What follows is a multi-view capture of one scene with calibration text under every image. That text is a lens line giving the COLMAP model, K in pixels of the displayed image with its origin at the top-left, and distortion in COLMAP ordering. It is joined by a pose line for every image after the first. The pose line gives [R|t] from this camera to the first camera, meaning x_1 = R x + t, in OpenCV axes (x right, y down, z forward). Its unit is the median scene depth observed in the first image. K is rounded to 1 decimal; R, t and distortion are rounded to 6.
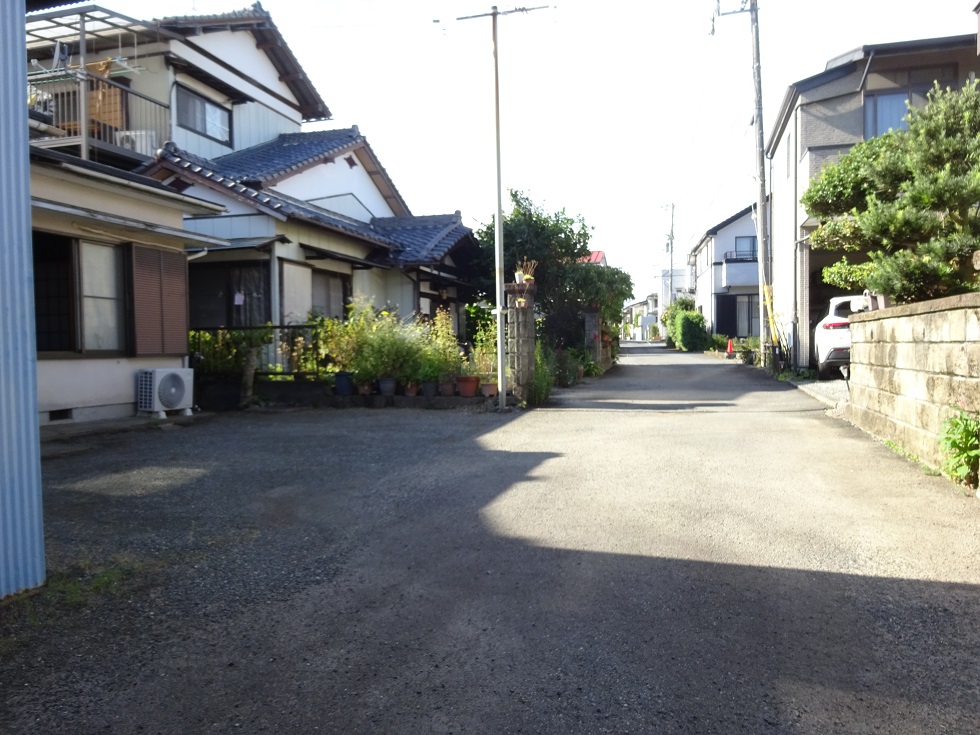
lens RADIAL K [[718.8, 0, 492.0], [0, 718.8, 371.8], [0, 0, 1]] dist [-0.000311, -0.000906]
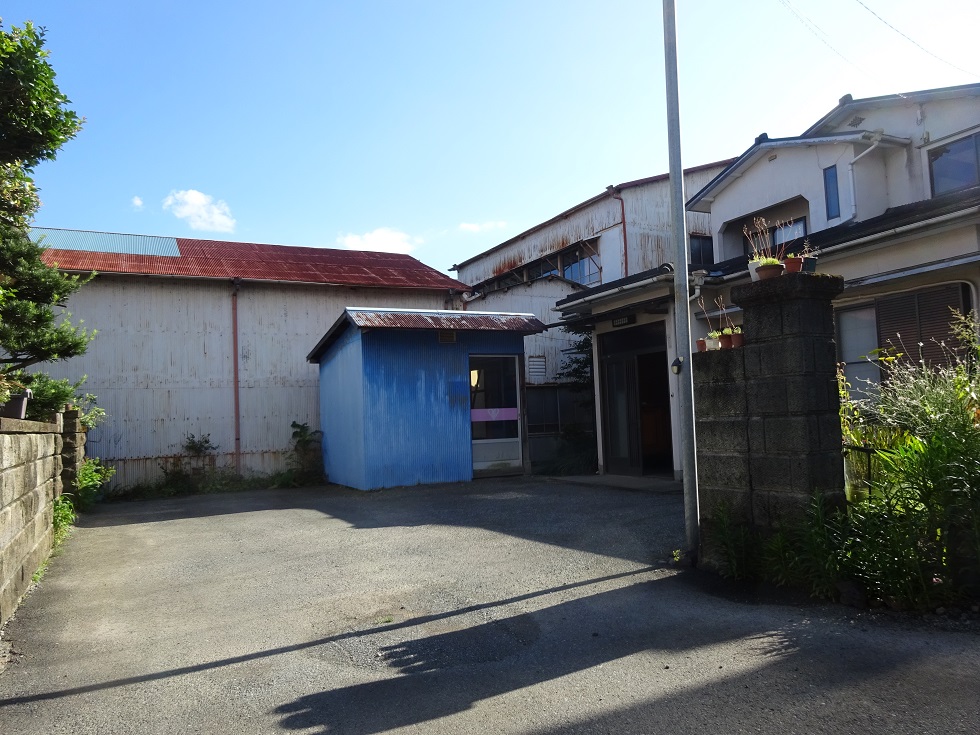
lens RADIAL K [[718.8, 0, 492.0], [0, 718.8, 371.8], [0, 0, 1]] dist [-0.000311, -0.000906]
pose [[-0.734579, -0.008394, -0.678472, 0.519718], [0.023828, 0.998988, -0.038159, -0.065605], [0.678105, -0.044198, -0.733635, 1.416320]]
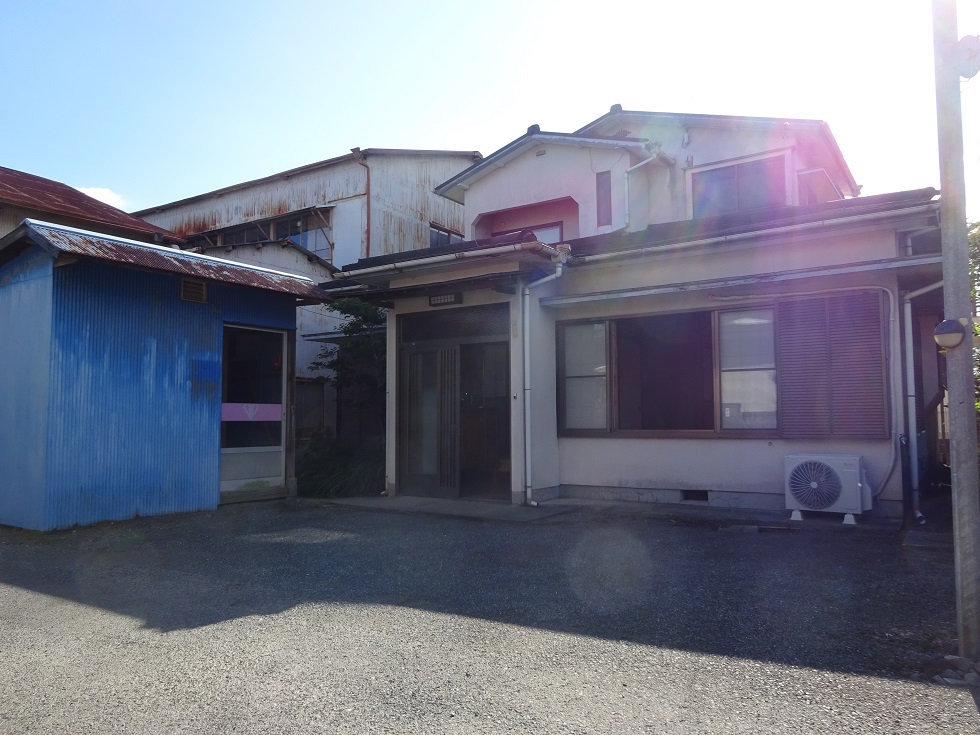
lens RADIAL K [[718.8, 0, 492.0], [0, 718.8, 371.8], [0, 0, 1]] dist [-0.000311, -0.000906]
pose [[-0.297509, -0.055787, -0.953088, 0.404261], [-0.024856, 0.998406, -0.050681, -0.049182], [0.954395, 0.008612, -0.298421, 0.989872]]
